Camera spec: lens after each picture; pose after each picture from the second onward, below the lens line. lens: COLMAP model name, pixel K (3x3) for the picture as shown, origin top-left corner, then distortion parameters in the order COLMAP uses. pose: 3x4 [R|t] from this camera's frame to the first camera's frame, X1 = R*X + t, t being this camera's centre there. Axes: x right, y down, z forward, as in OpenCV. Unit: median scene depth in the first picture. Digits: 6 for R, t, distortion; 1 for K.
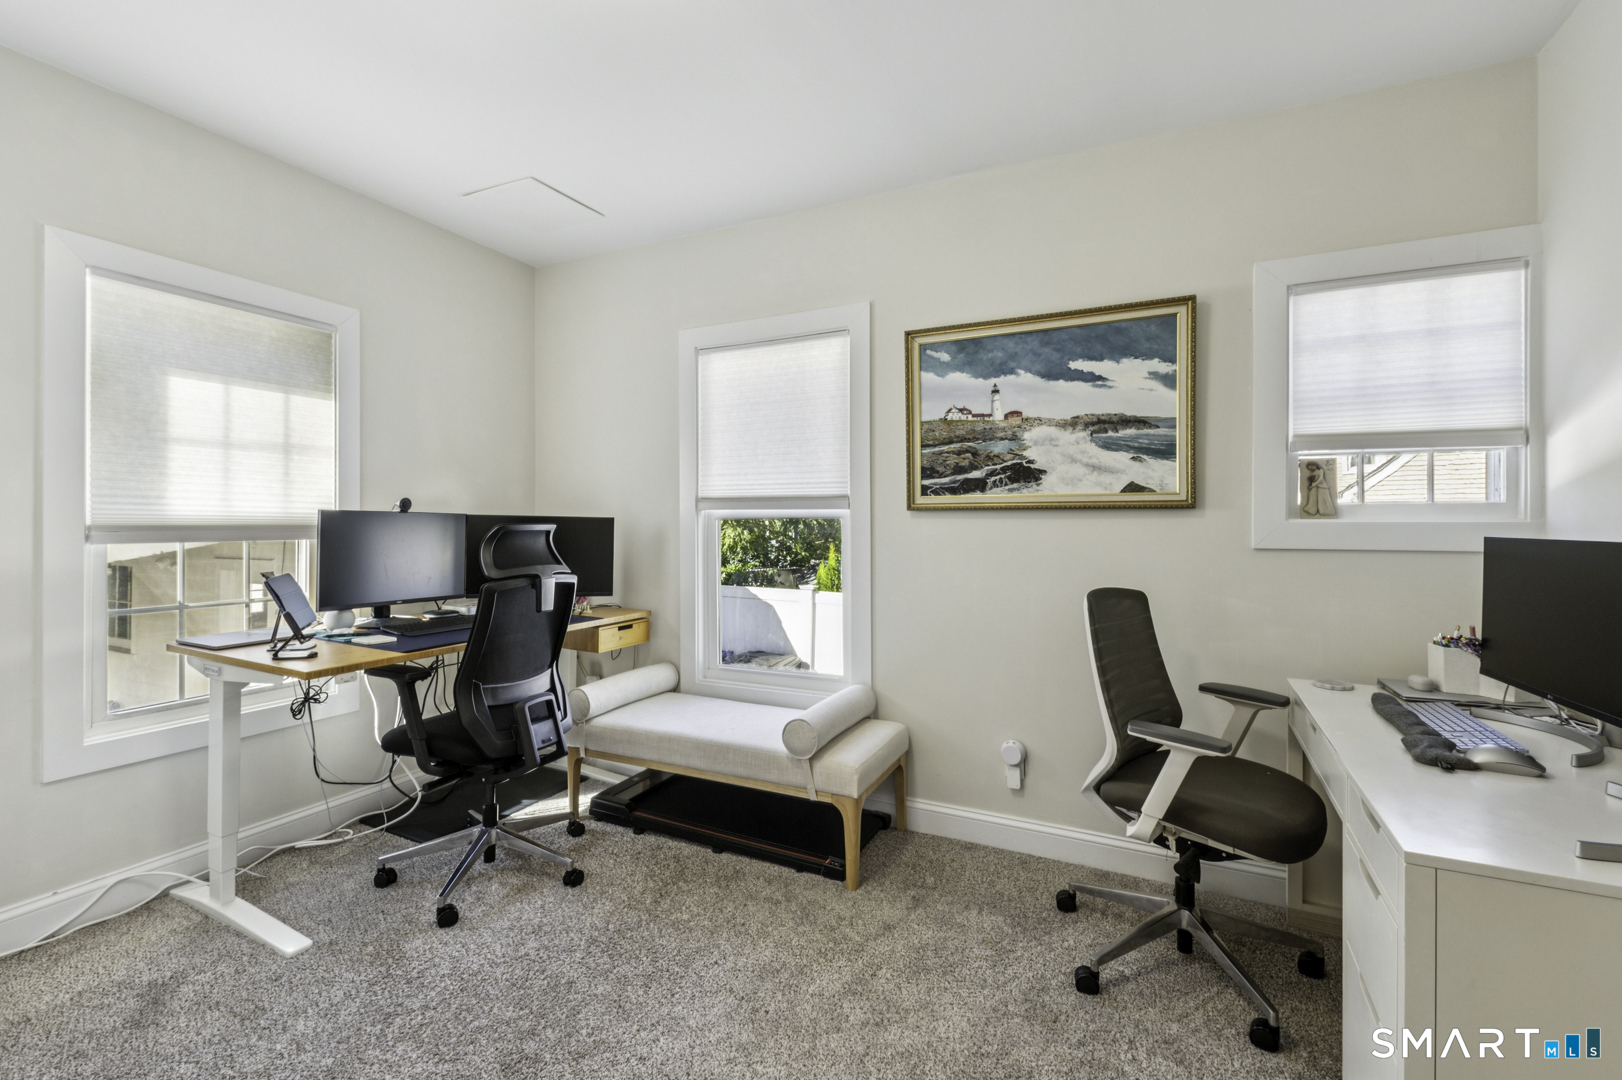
lens RADIAL K [[720.0, 0, 811.2], [0, 720.0, 525.8], [0, 0, 1]] dist [0.011662, -0.003213]
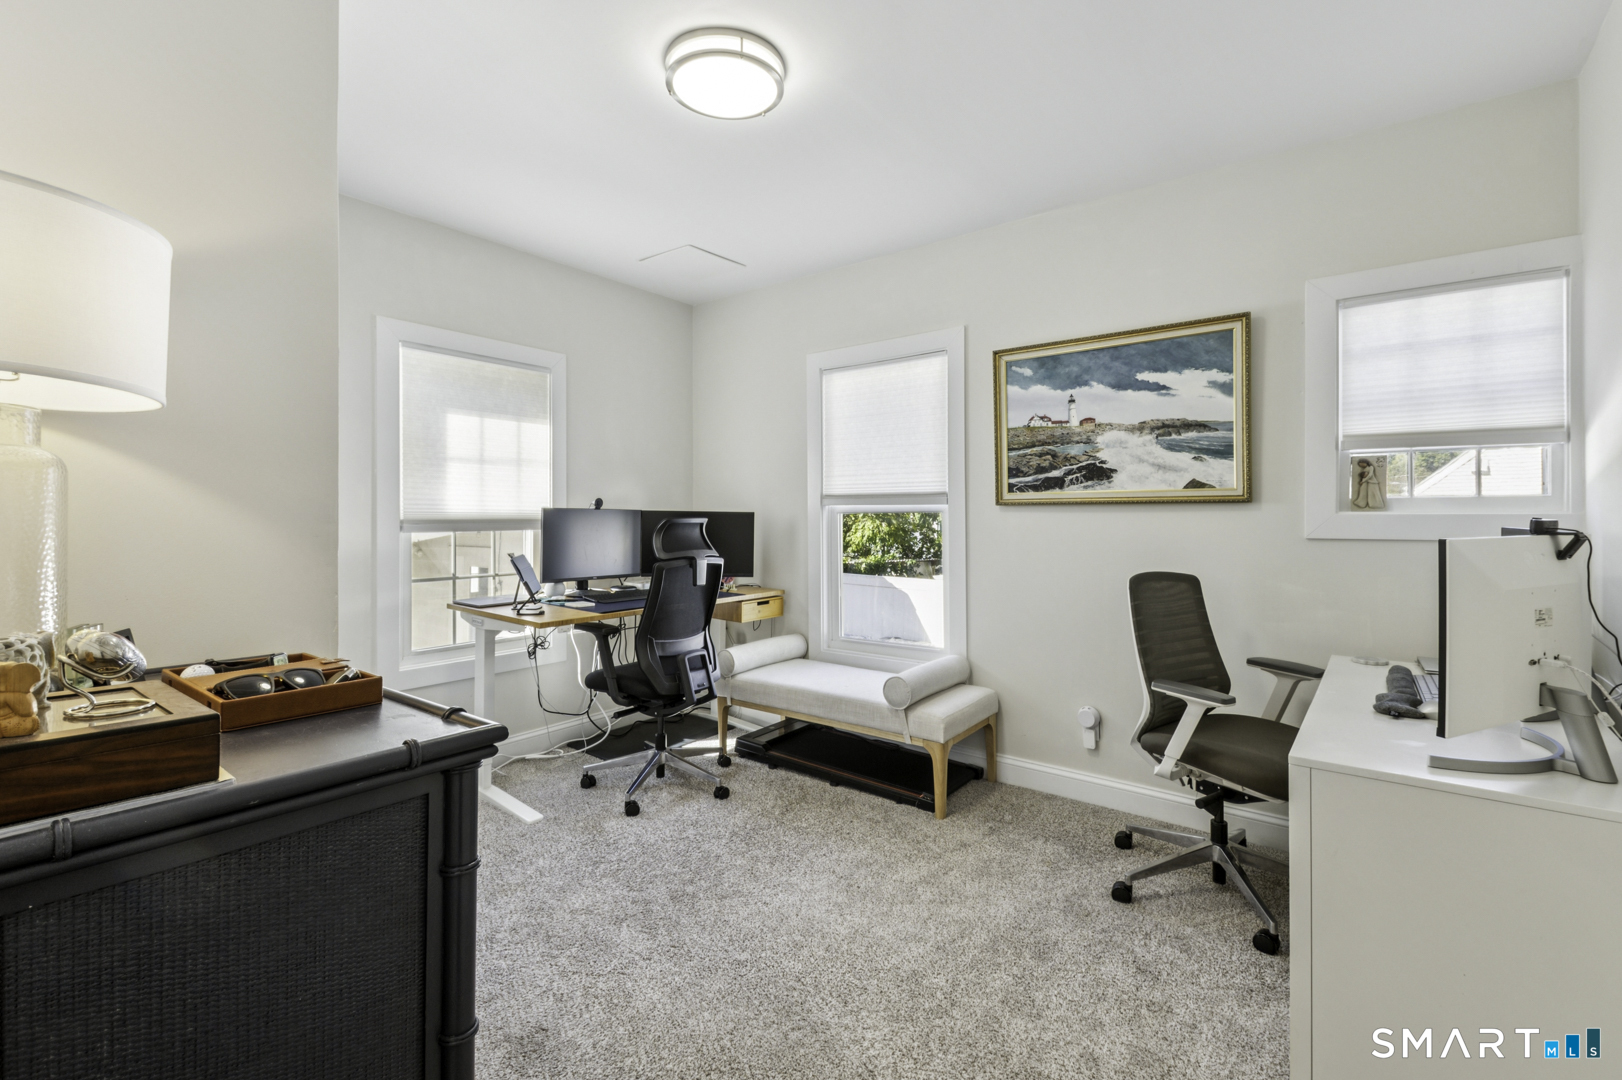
lens RADIAL K [[720.0, 0, 811.9], [0, 720.0, 518.6], [0, 0, 1]] dist [0.011662, -0.003213]
pose [[0.979182, -0.002613, -0.202970, 0.090315], [0.002769, 0.999996, 0.000481, -0.001438], [0.202968, -0.001033, 0.979185, -0.223576]]
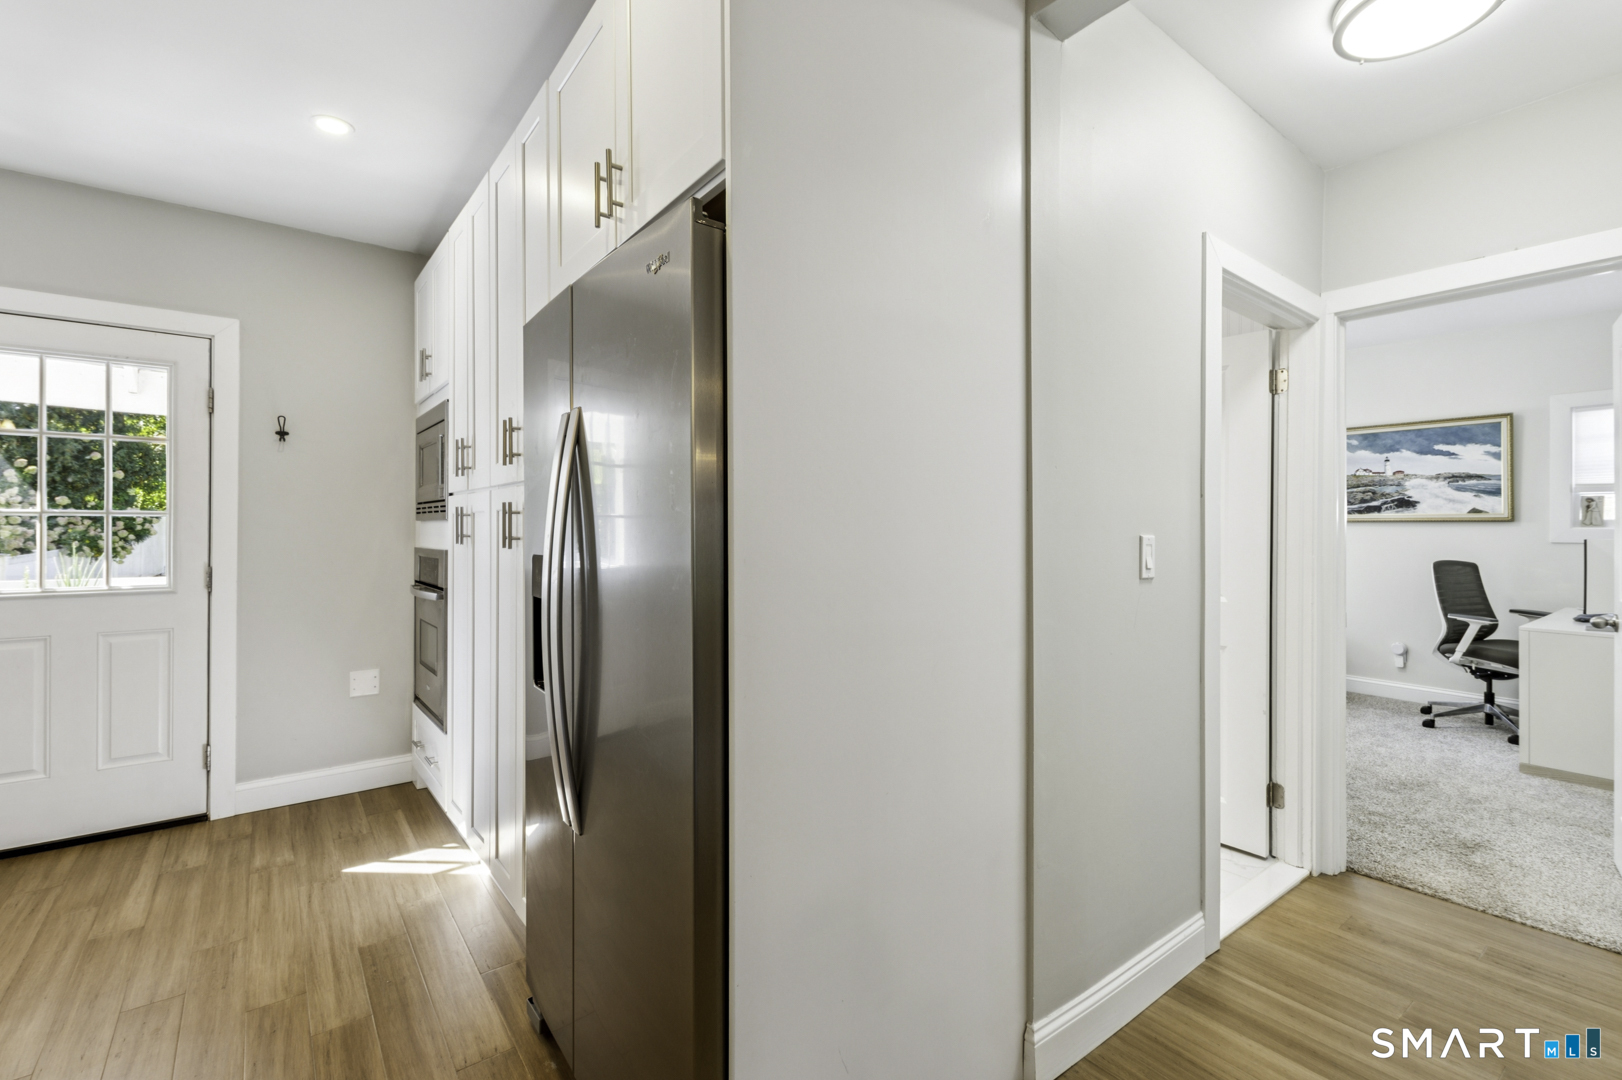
lens RADIAL K [[720.0, 0, 817.0], [0, 720.0, 527.8], [0, 0, 1]] dist [0.011662, -0.003213]
pose [[0.897040, -0.000925, -0.441949, -0.276002], [0.001042, 0.999999, 0.000022, -0.009265], [0.441948, -0.000480, 0.897040, -1.522482]]
